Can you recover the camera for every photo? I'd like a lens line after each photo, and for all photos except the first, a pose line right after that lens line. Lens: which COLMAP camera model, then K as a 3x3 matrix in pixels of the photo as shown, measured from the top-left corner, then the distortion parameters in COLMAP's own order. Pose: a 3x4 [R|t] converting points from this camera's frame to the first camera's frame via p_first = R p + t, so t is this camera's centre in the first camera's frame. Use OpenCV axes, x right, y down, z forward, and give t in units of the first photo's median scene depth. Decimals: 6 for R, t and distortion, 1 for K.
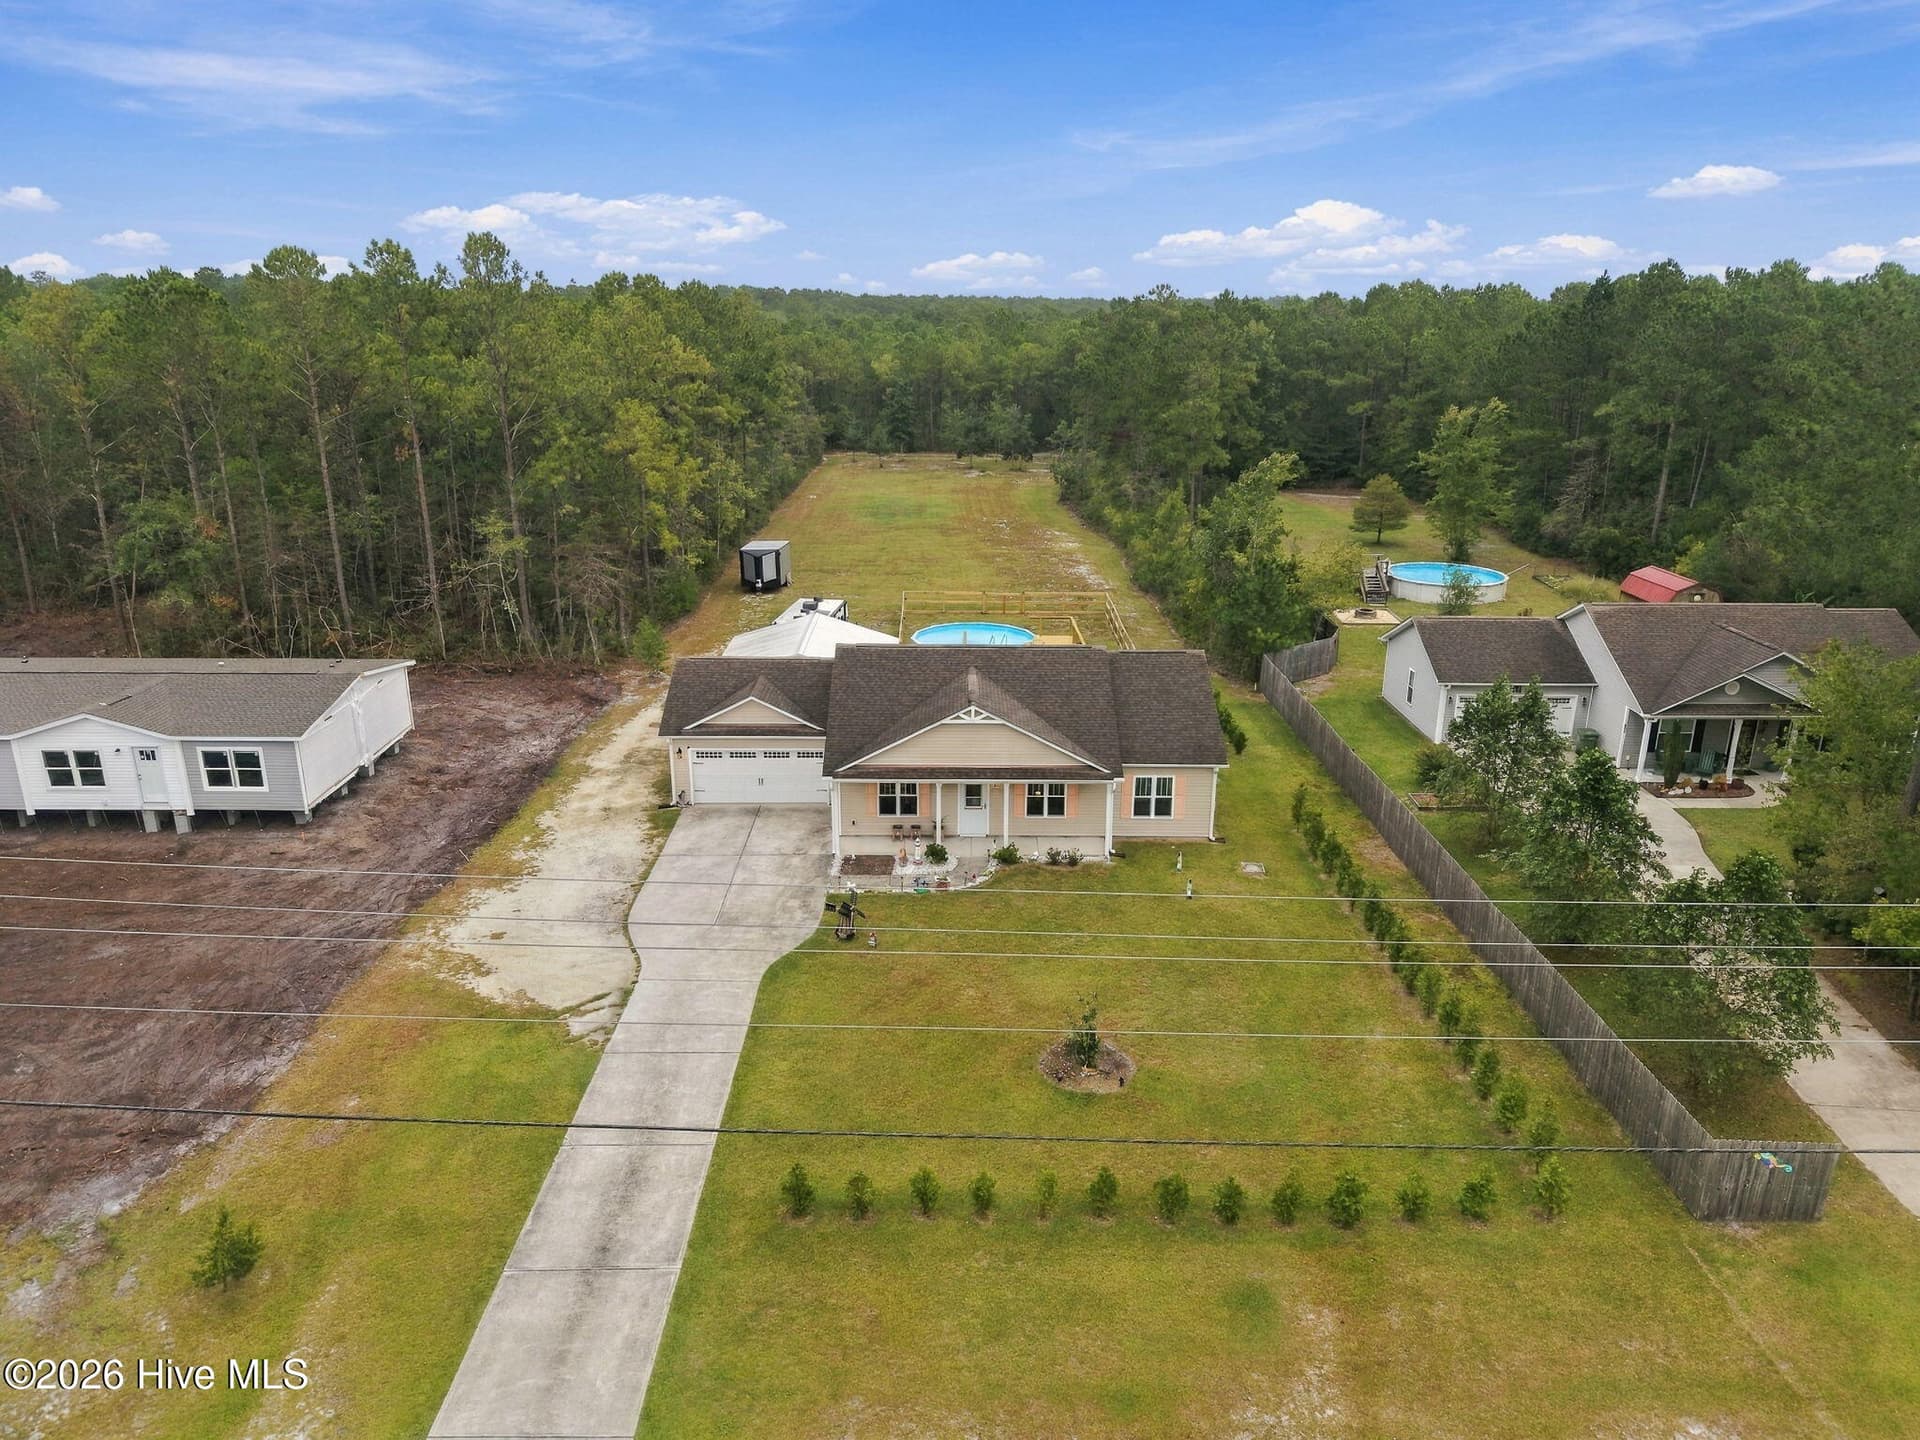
lens RADIAL K [[1296.5, 0, 968.8], [0, 1296.5, 722.2], [0, 0, 1]] dist [0.032355, -0.036266]
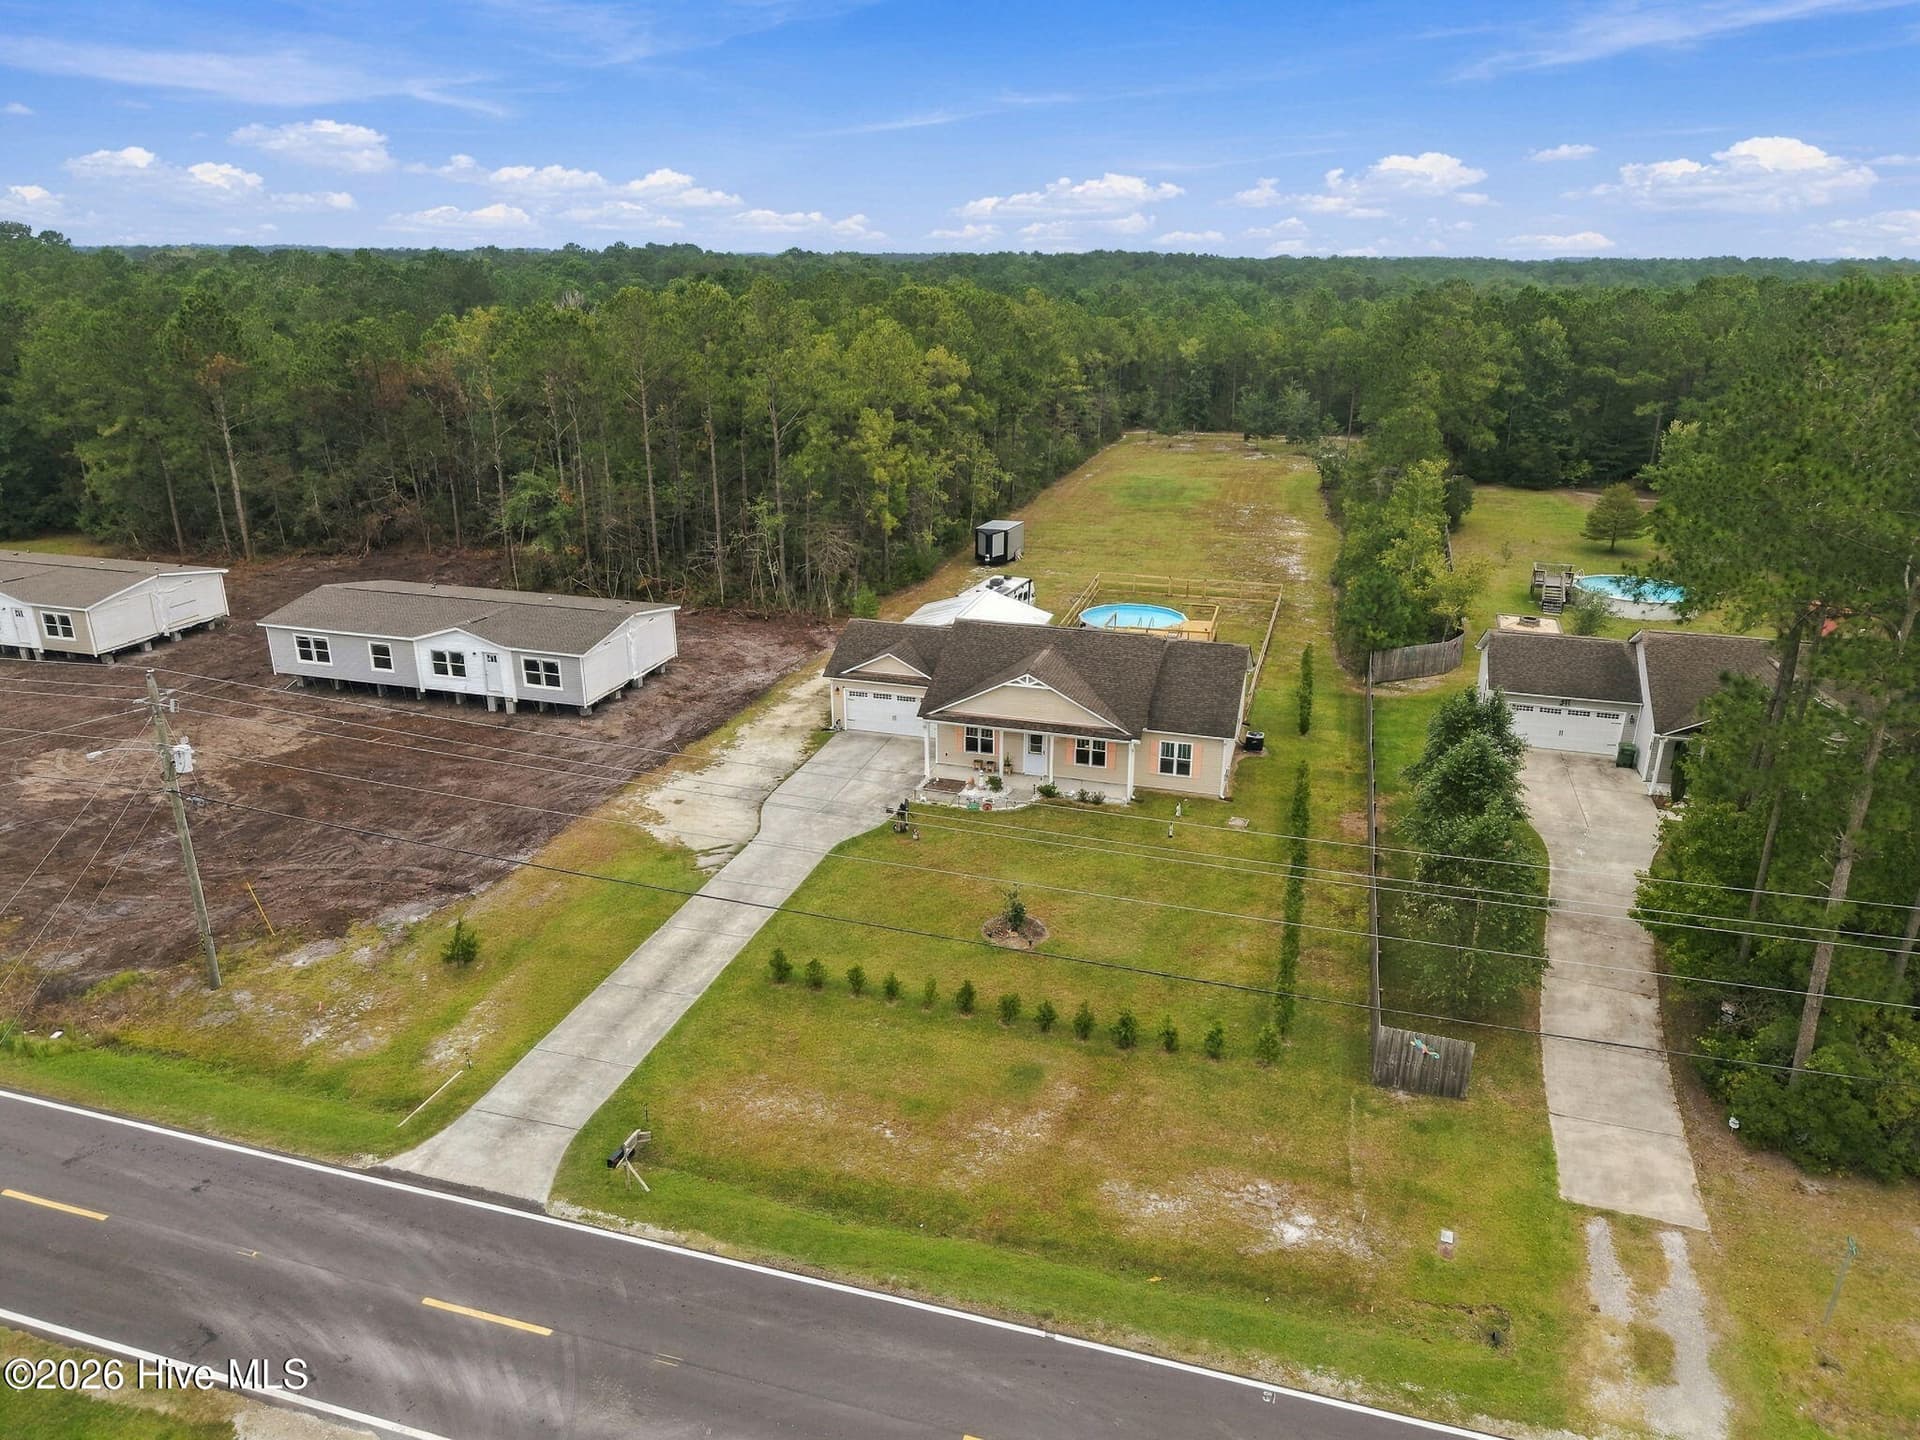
lens RADIAL K [[1296.5, 0, 962.5], [0, 1296.5, 719.1], [0, 0, 1]] dist [0.032355, -0.036266]
pose [[0.957196, 0.095978, -0.273063, 0.285365], [-0.087717, 0.995246, 0.042331, -0.015725], [0.275827, -0.016567, 0.961064, -0.265739]]
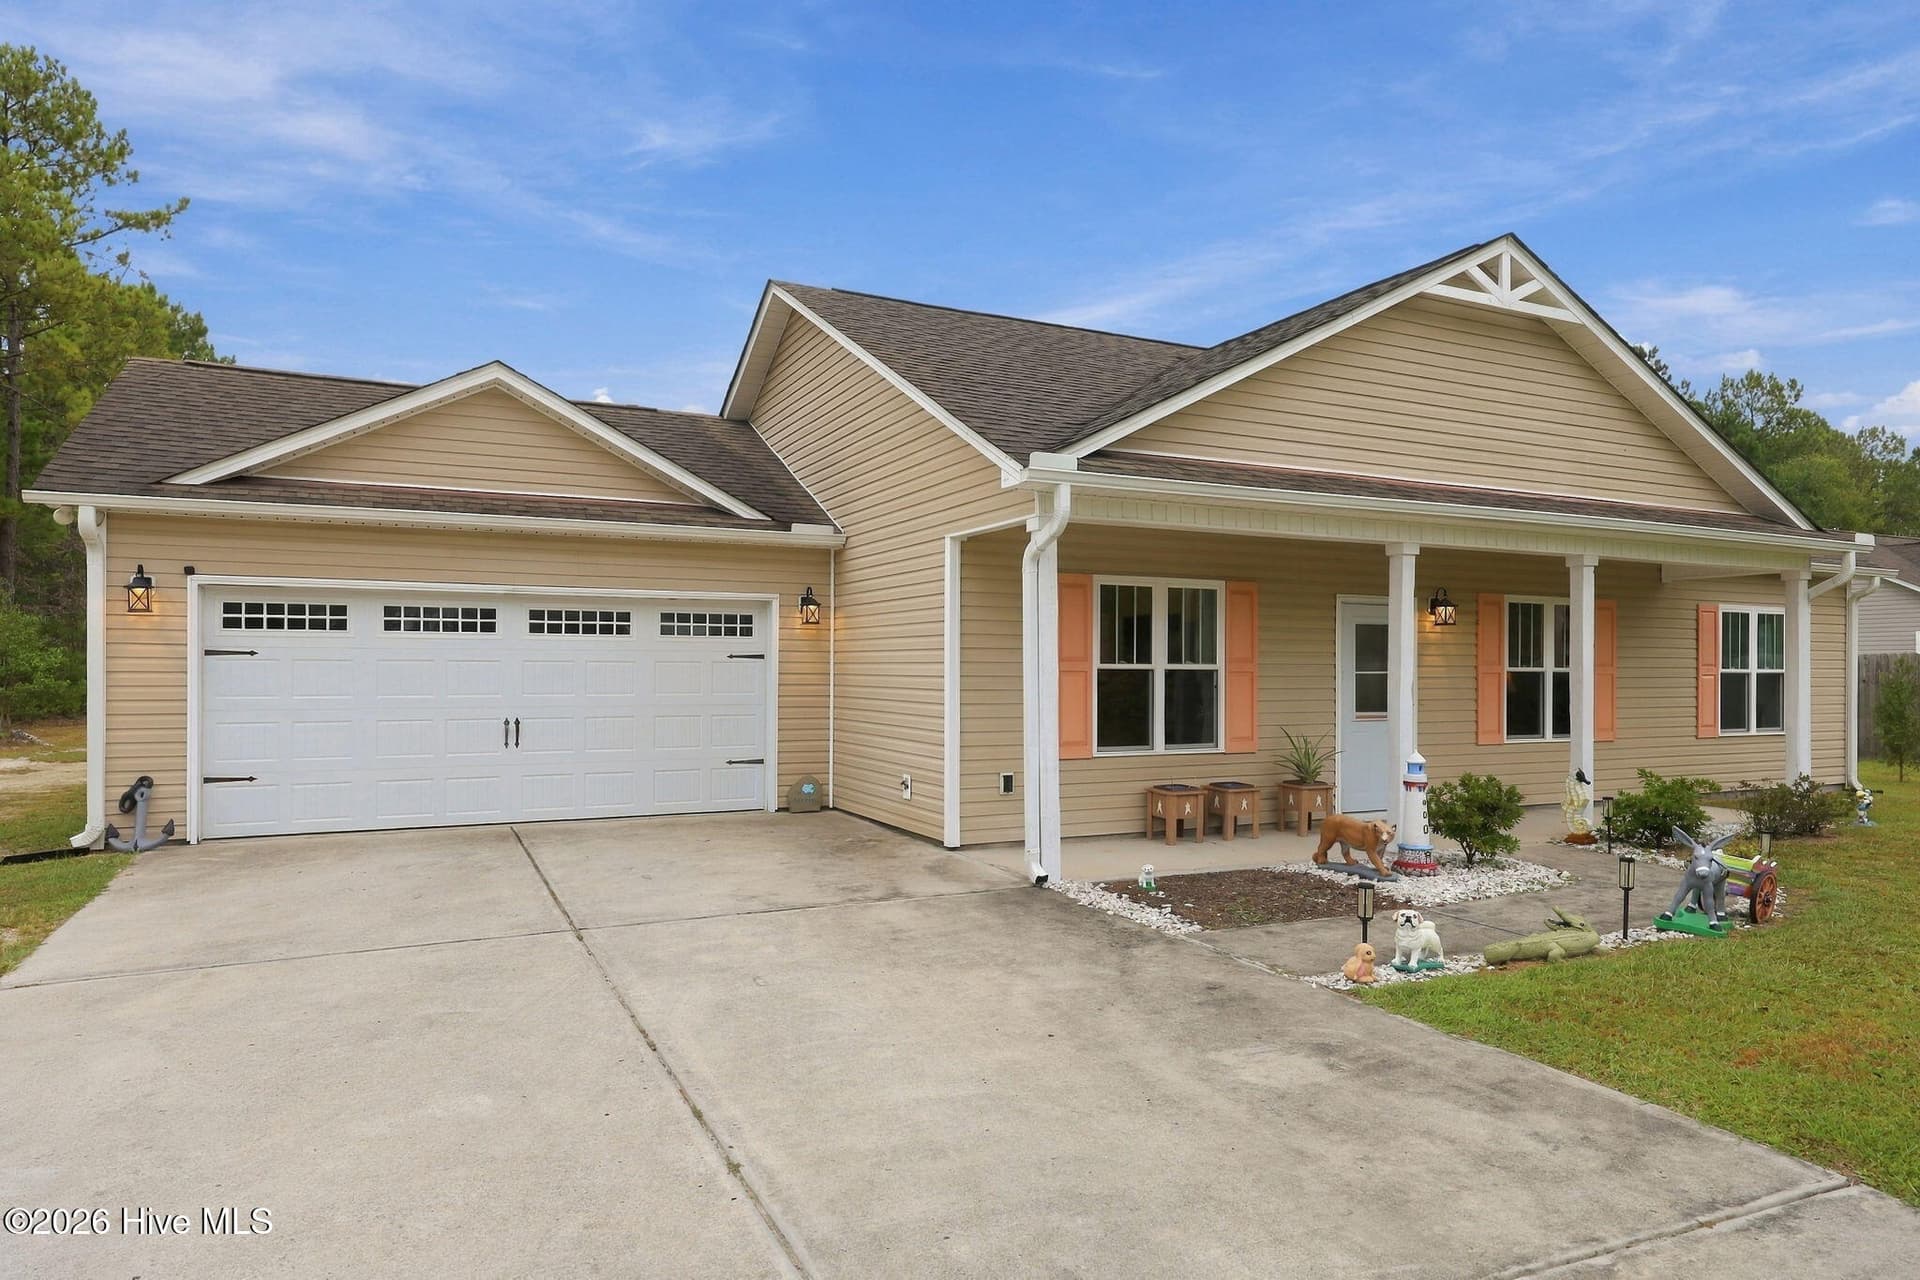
lens RADIAL K [[1179.1, 0, 958.6], [0, 1179.1, 657.9], [0, 0, 1]] dist [-0.003536, 0.000059]
pose [[0.902080, 0.002400, 0.431563, -0.192764], [0.134823, 0.948369, -0.287089, 0.117540], [-0.409969, 0.317161, 0.855181, 0.814322]]
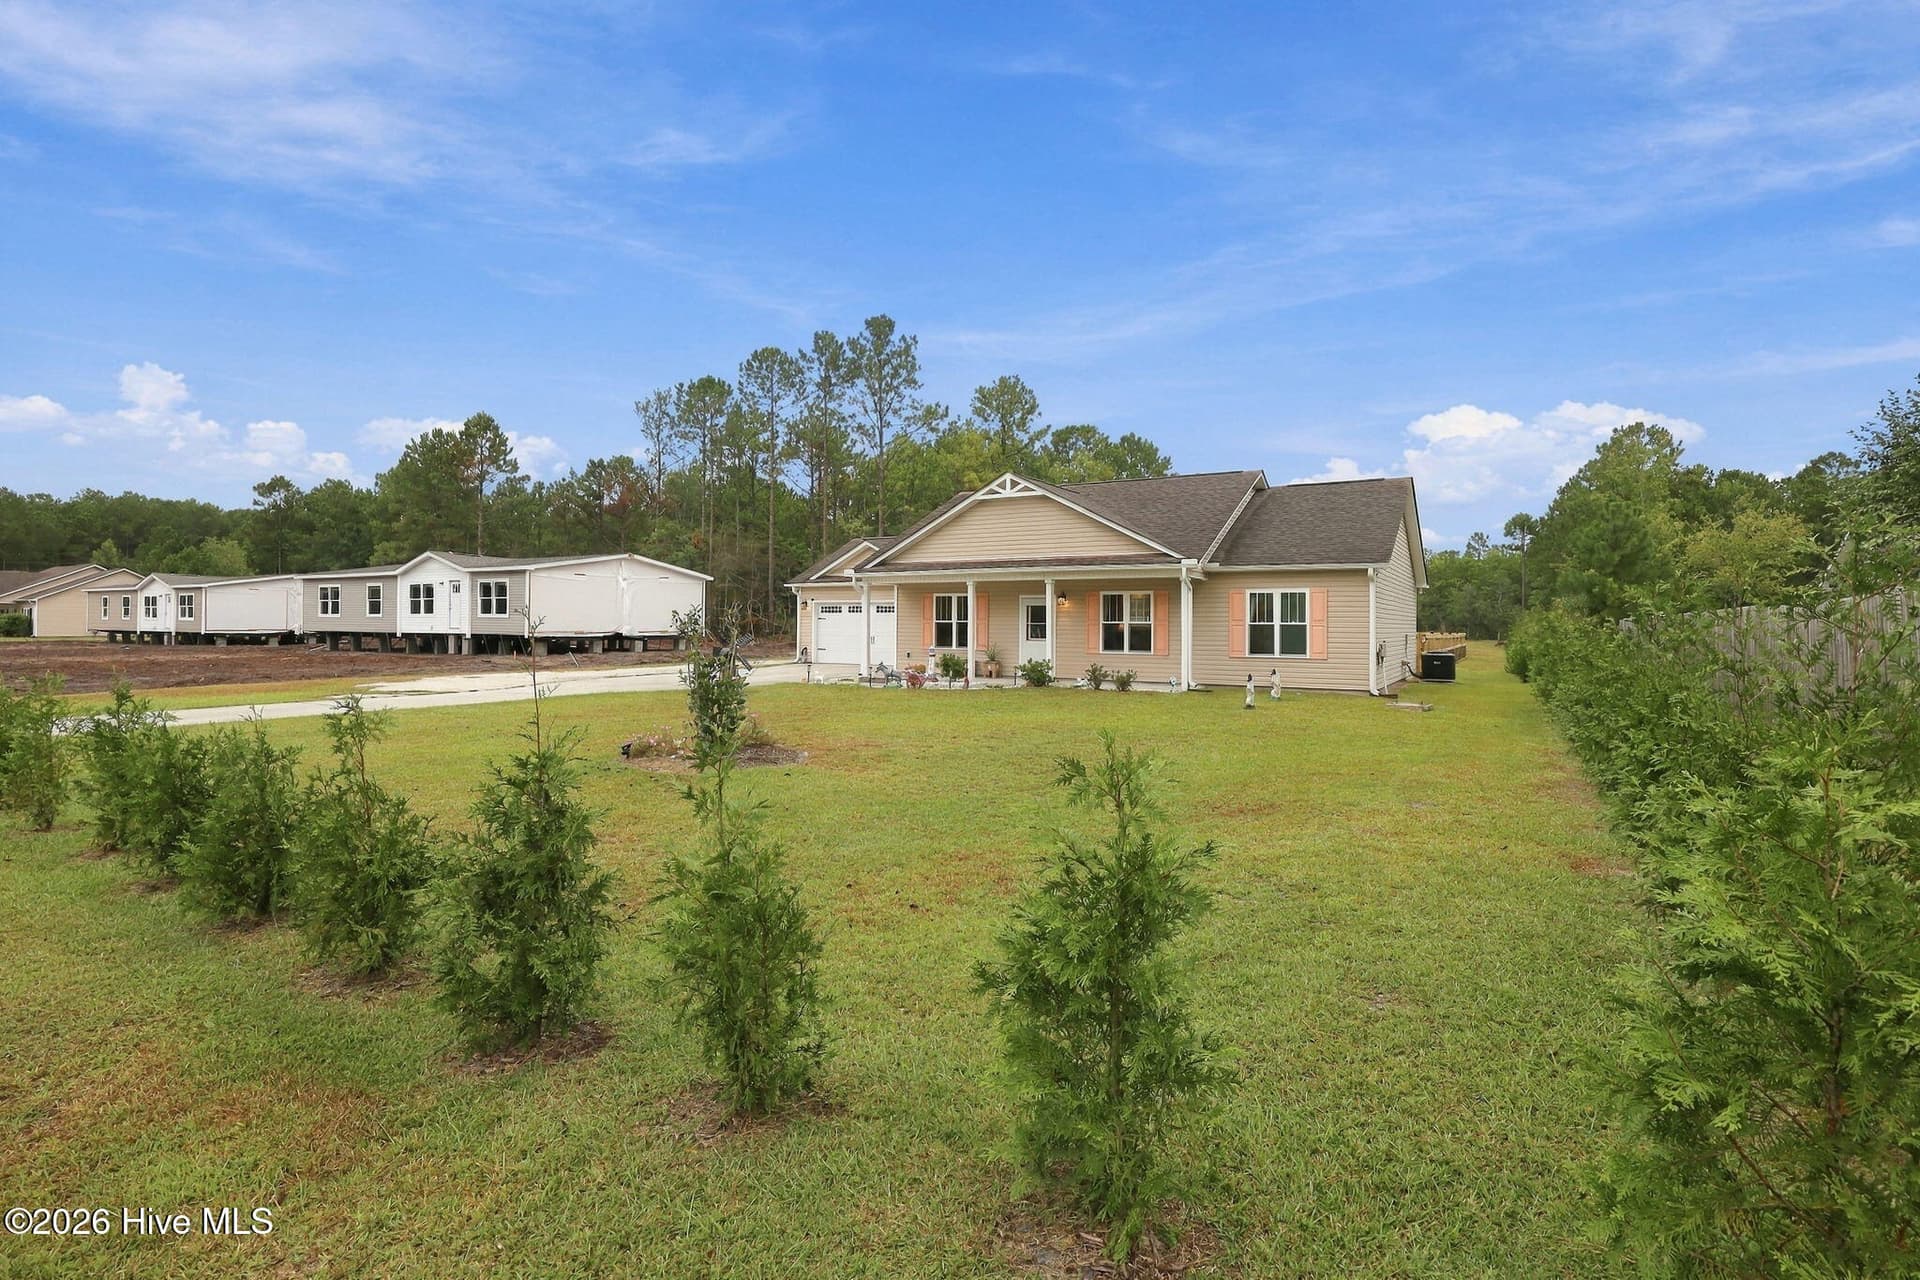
lens RADIAL K [[903.6, 0, 978.8], [0, 903.6, 620.7], [0, 0, 1]] dist [0.001271, 0.000066]
pose [[0.854604, -0.003396, -0.519269, 0.254412], [-0.161874, 0.948409, -0.272613, 0.209570], [0.493405, 0.317033, 0.809964, 0.544649]]
